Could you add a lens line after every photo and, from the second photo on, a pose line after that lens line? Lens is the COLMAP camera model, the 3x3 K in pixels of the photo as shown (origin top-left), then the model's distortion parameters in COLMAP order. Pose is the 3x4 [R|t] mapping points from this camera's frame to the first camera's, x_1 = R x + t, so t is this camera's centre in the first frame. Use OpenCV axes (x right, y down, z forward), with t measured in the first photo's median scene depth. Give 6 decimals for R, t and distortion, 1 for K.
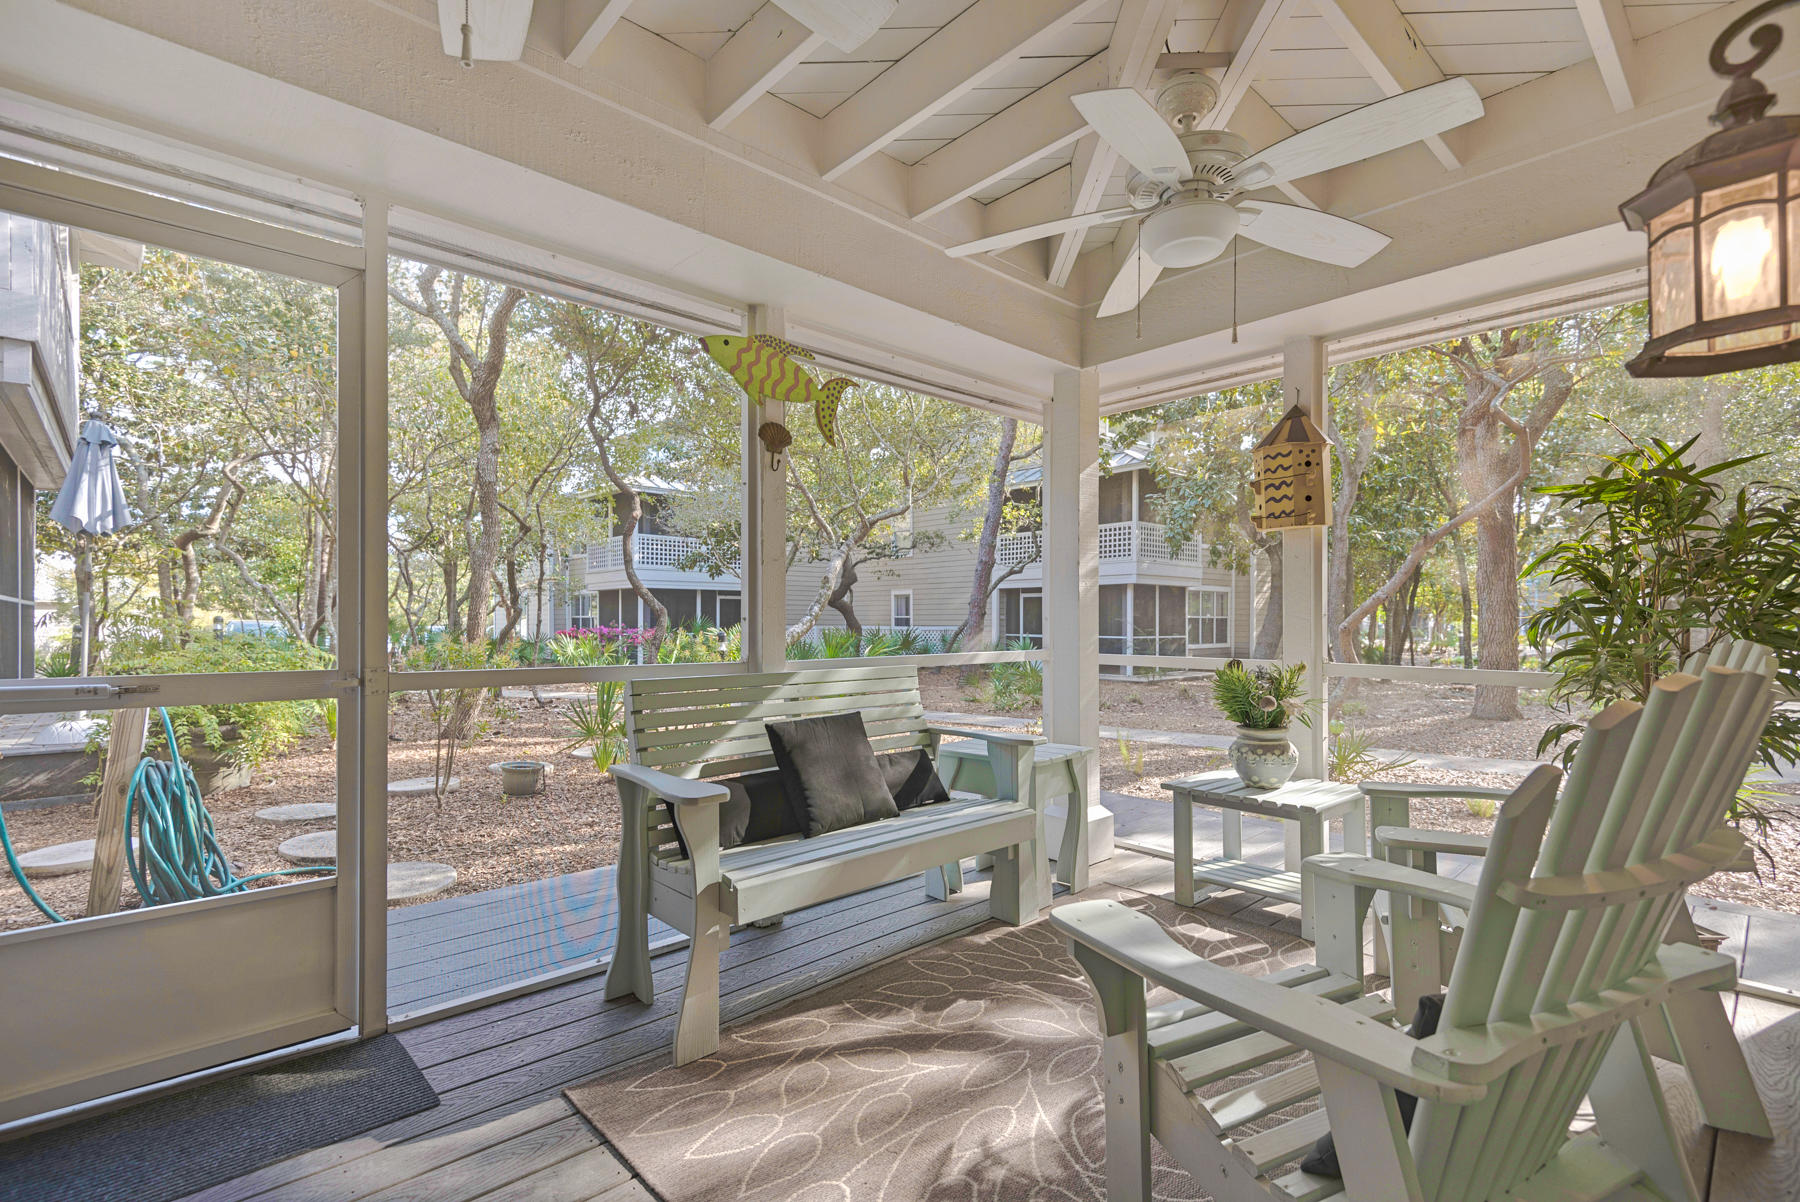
lens RADIAL K [[818.9, 0, 897.3], [0, 818.9, 611.2], [0, 0, 1]] dist [0.025154, -0.004268]
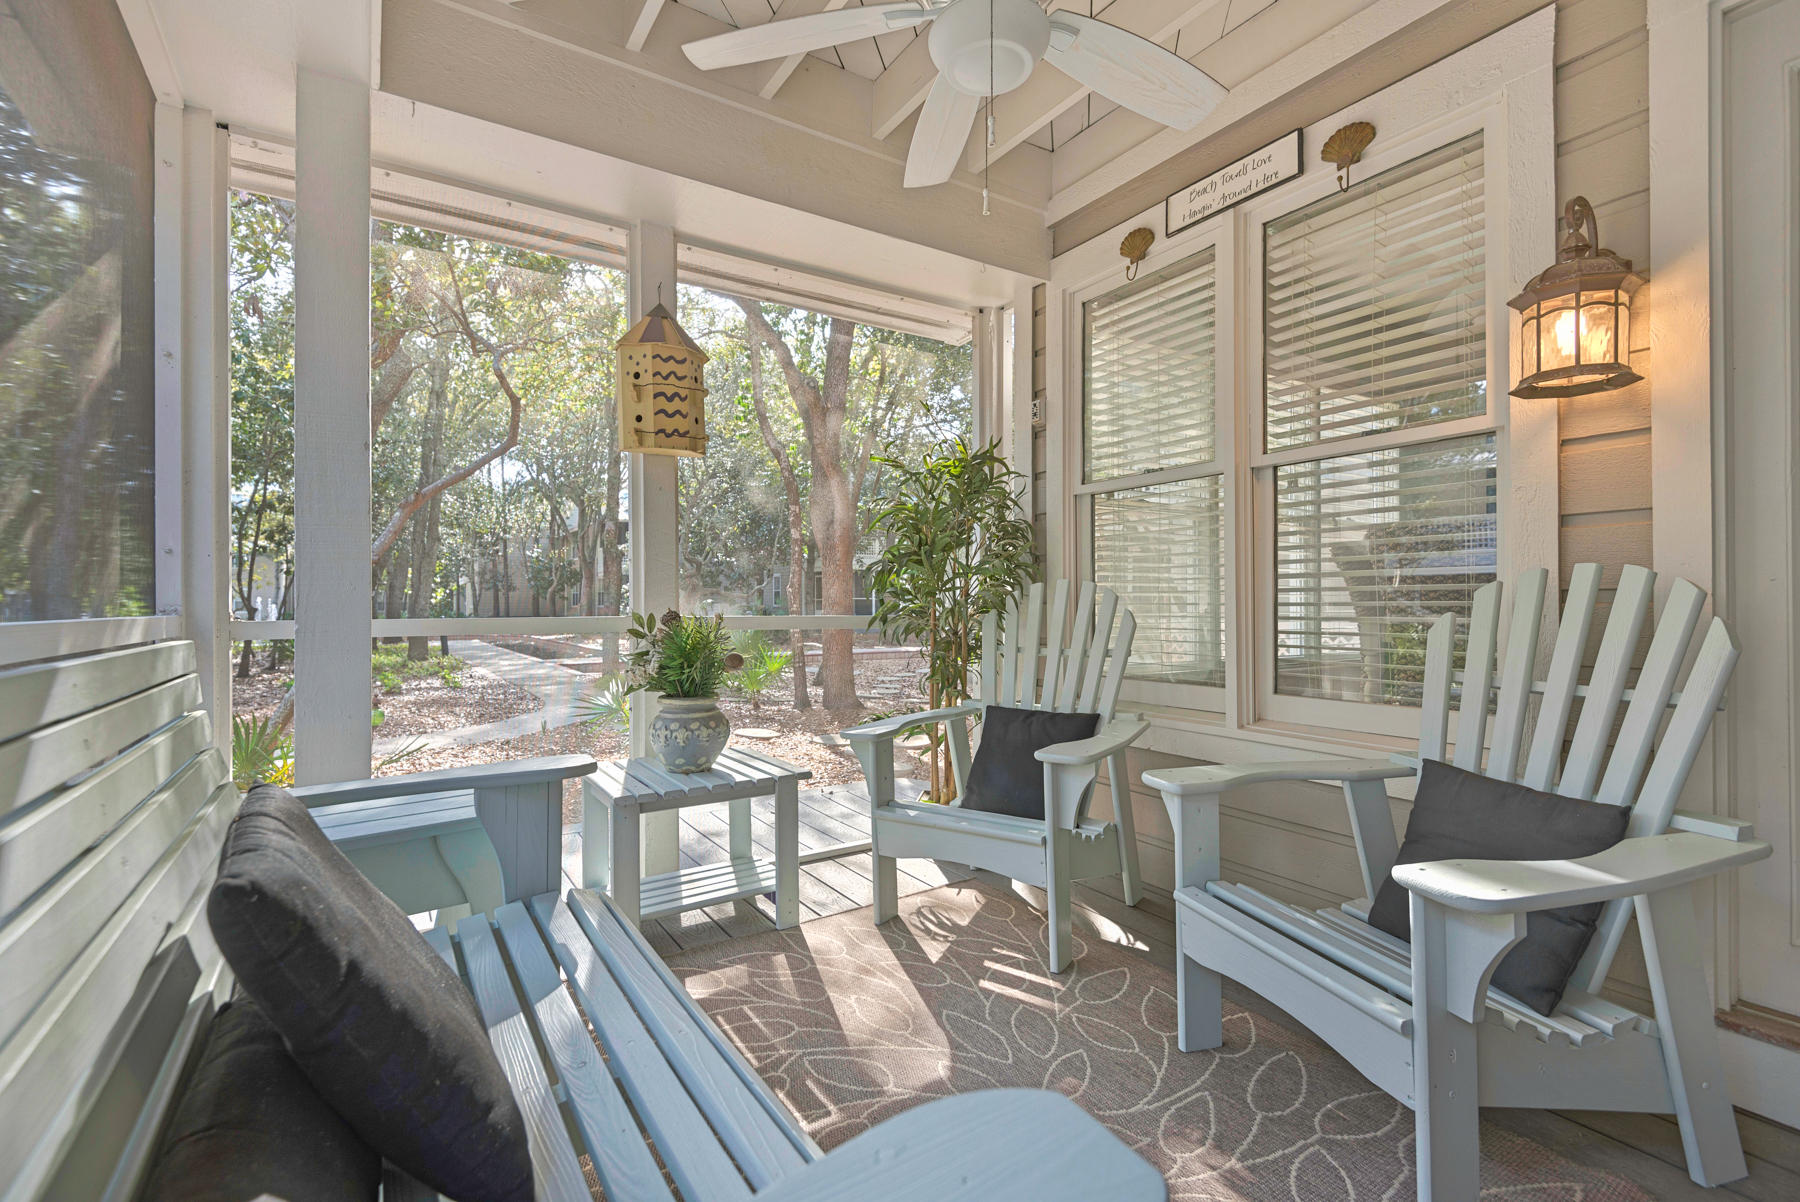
lens RADIAL K [[818.9, 0, 900.3], [0, 818.9, 600.3], [0, 0, 1]] dist [0.025154, -0.004268]
pose [[0.167859, 0.003022, 0.985806, -0.292295], [-0.004711, 0.999986, -0.002263, 0.047931], [-0.985800, -0.004265, 0.167871, 0.644932]]
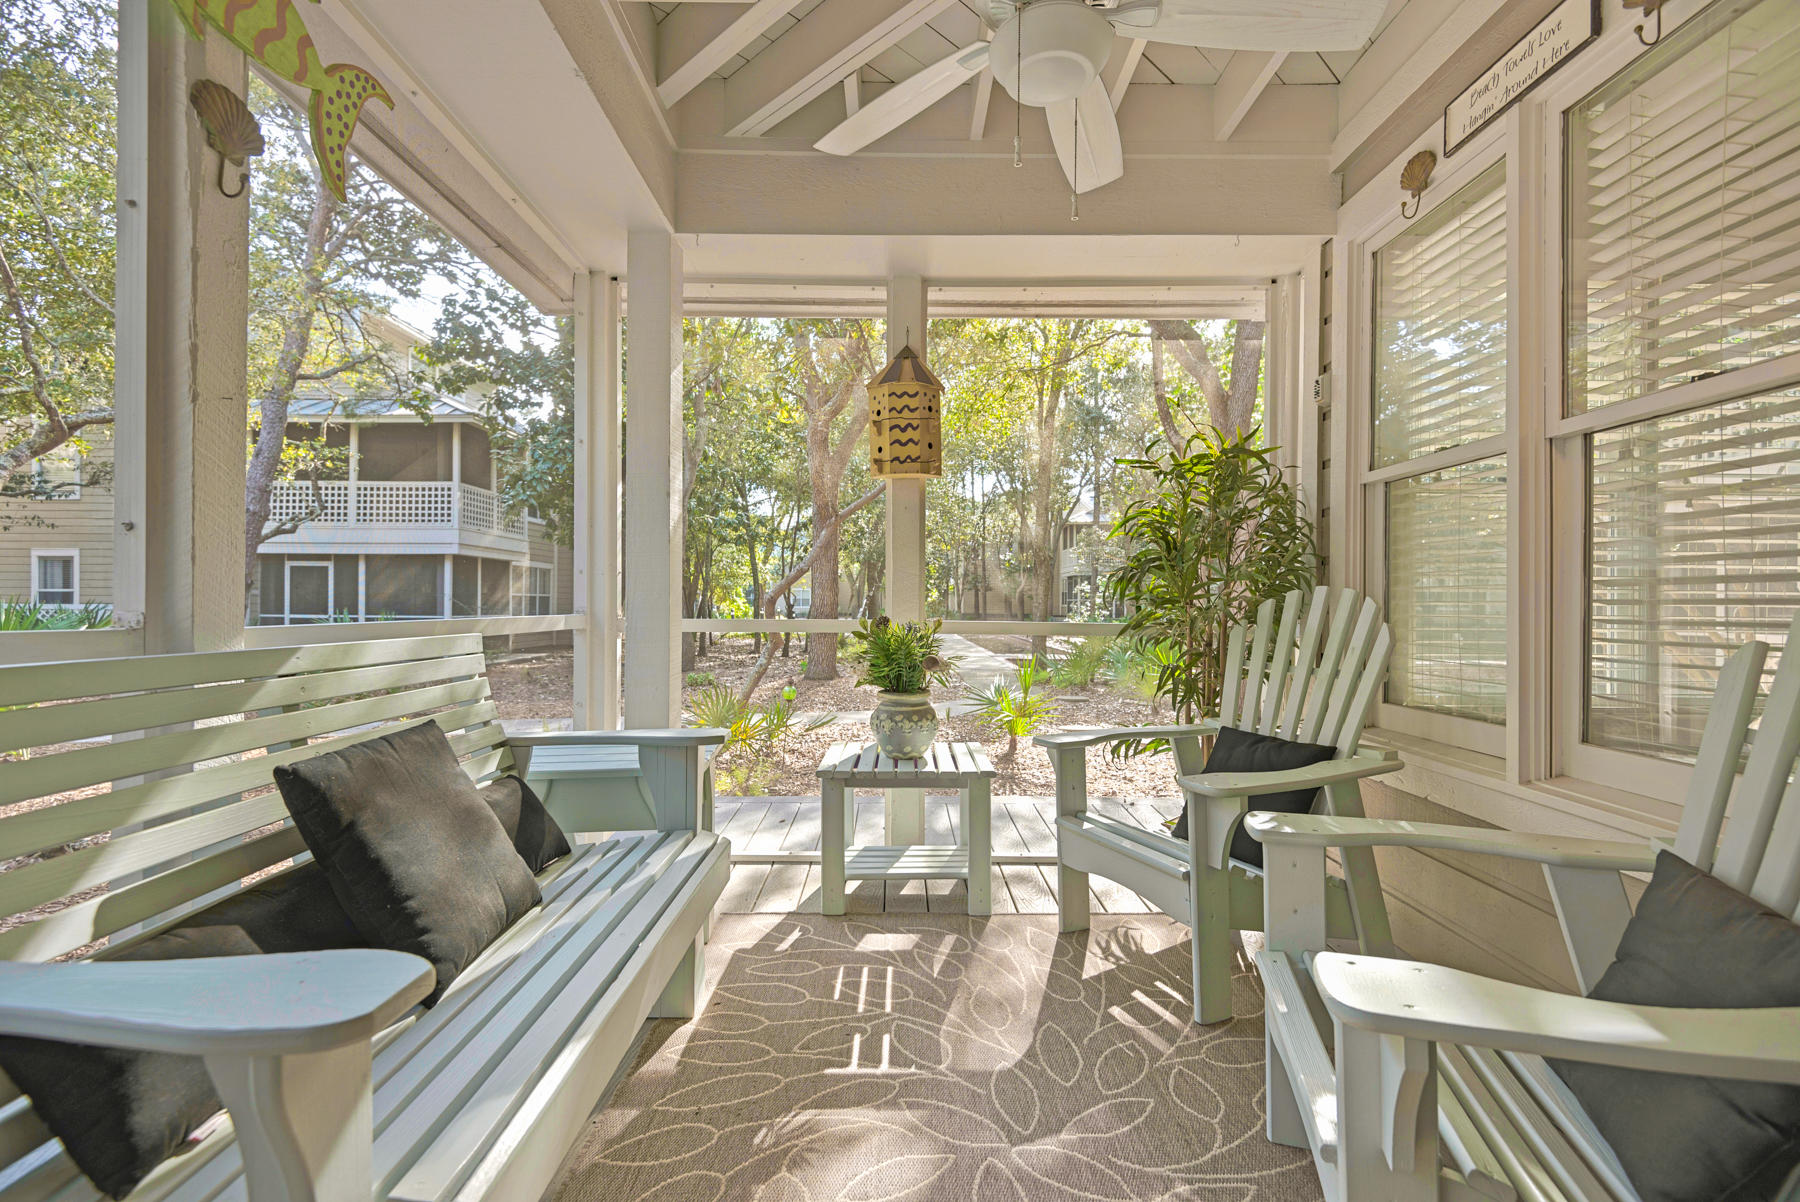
lens RADIAL K [[818.9, 0, 892.2], [0, 818.9, 597.2], [0, 0, 1]] dist [0.025154, -0.004268]
pose [[0.675299, 0.008510, 0.737495, -0.218165], [-0.011477, 0.999934, -0.001029, 0.037696], [-0.737454, -0.007769, 0.675352, 0.393504]]
